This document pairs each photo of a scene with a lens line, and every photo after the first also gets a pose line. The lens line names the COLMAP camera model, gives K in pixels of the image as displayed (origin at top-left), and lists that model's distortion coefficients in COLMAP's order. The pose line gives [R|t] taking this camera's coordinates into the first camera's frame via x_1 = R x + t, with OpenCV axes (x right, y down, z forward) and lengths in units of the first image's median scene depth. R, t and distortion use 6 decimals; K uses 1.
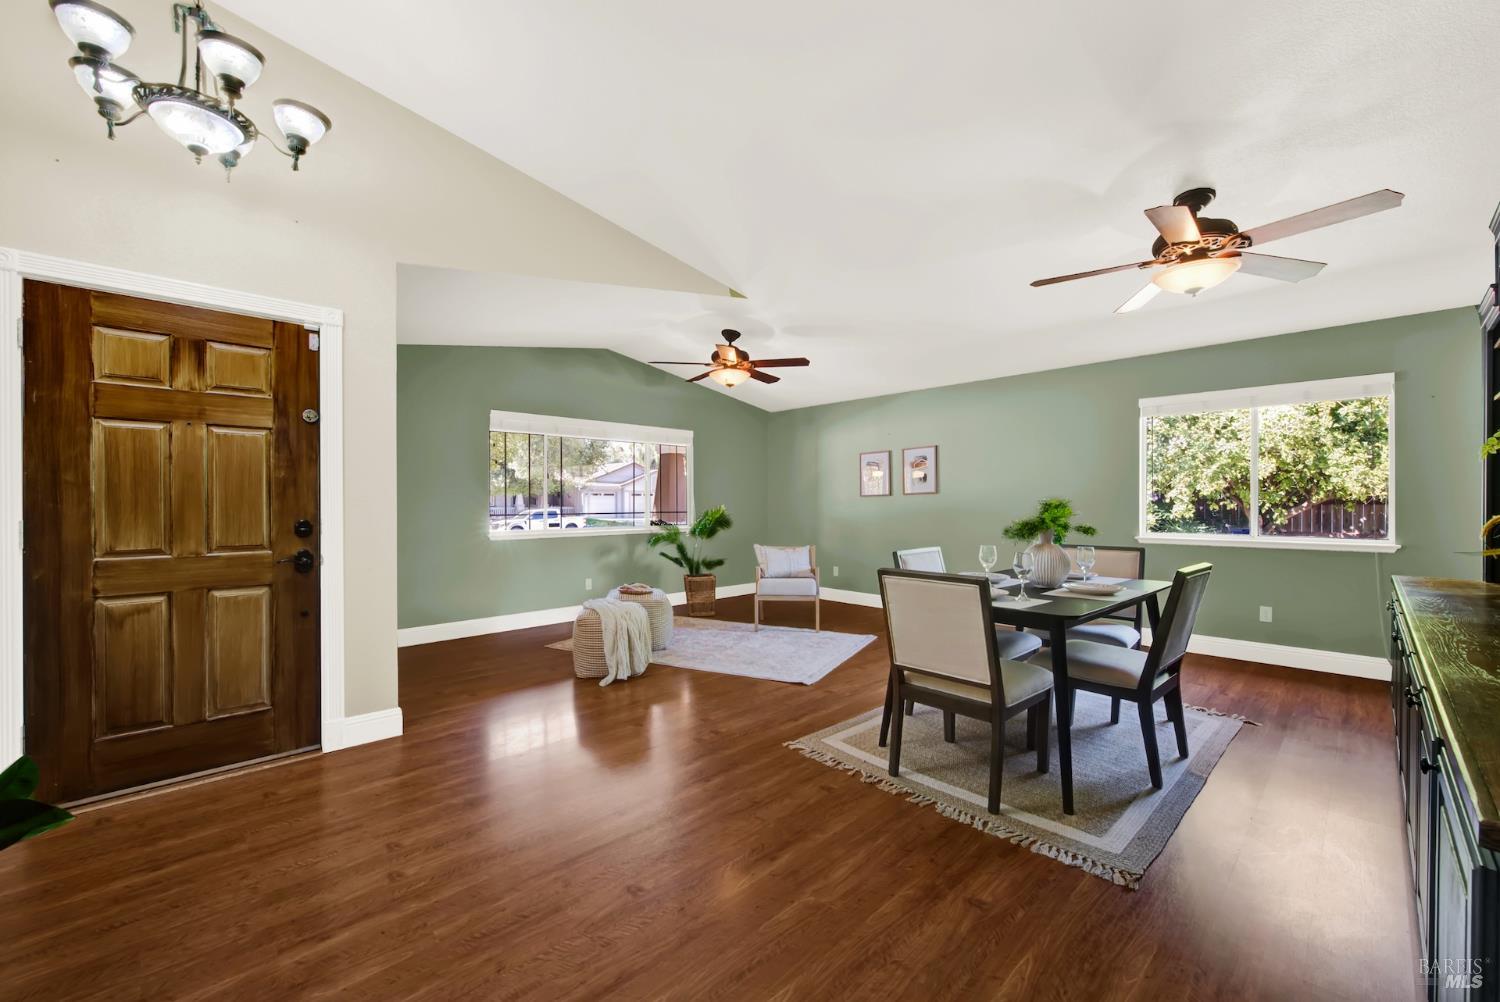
lens RADIAL K [[599.3, 0, 756.8], [0, 599.3, 505.0], [0, 0, 1]] dist [0.004682, -0.003065]
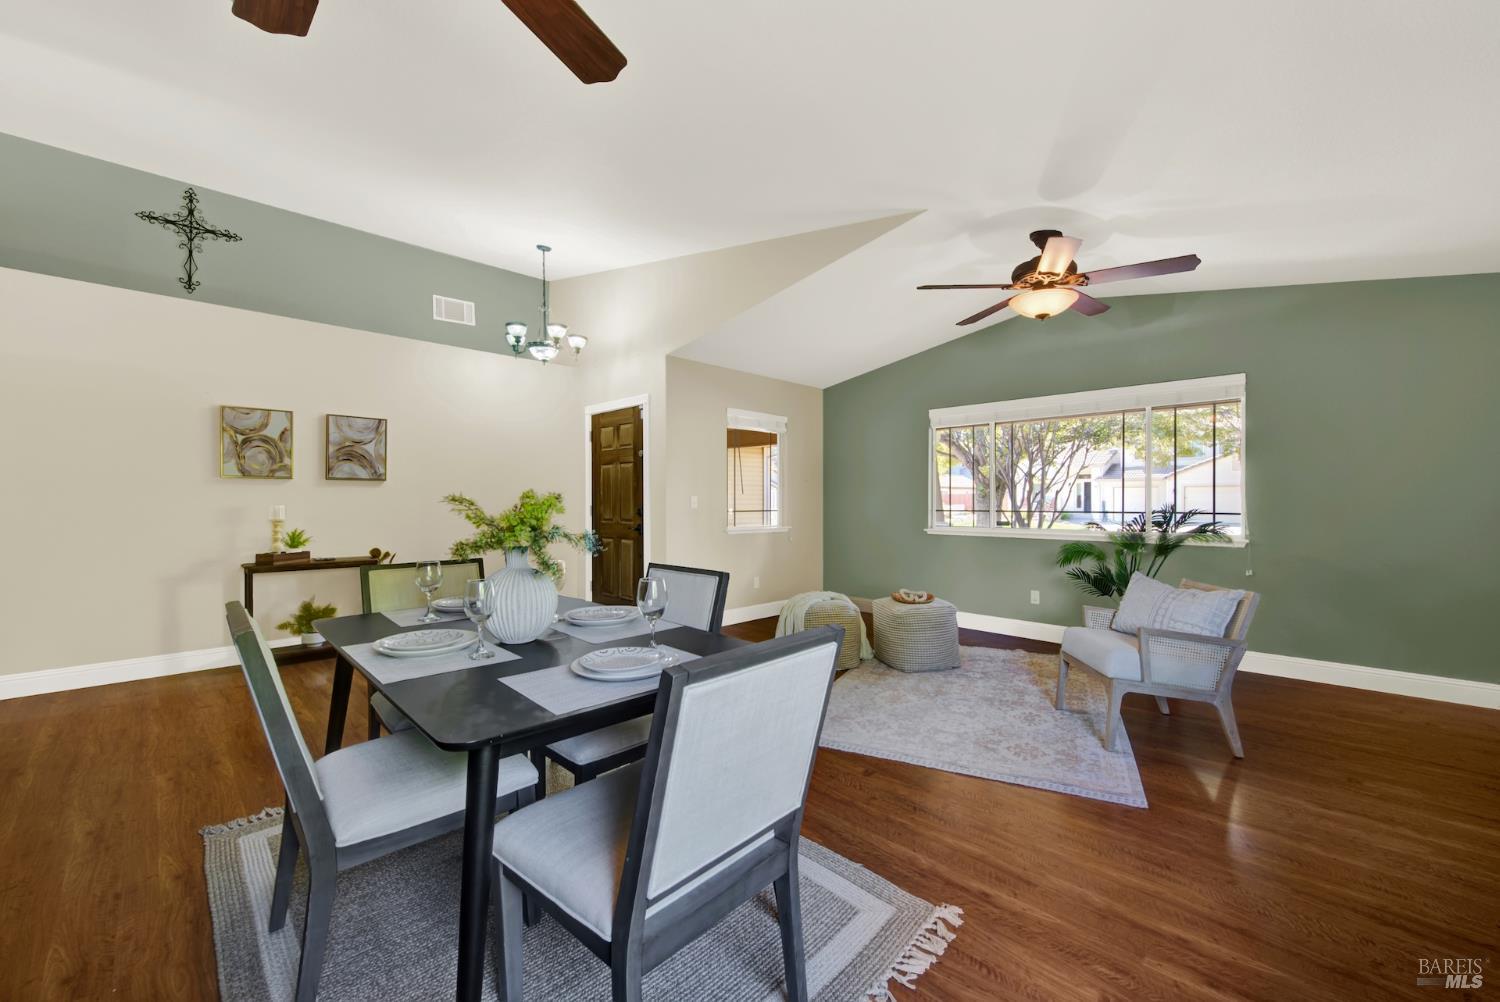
lens RADIAL K [[599.3, 0, 756.8], [0, 599.3, 505.0], [0, 0, 1]] dist [0.004682, -0.003065]
pose [[0.021739, 0.014622, -0.999657, 1.235708], [-0.001182, 0.999893, 0.014600, -0.012808], [0.999763, 0.000864, 0.021754, 1.399054]]
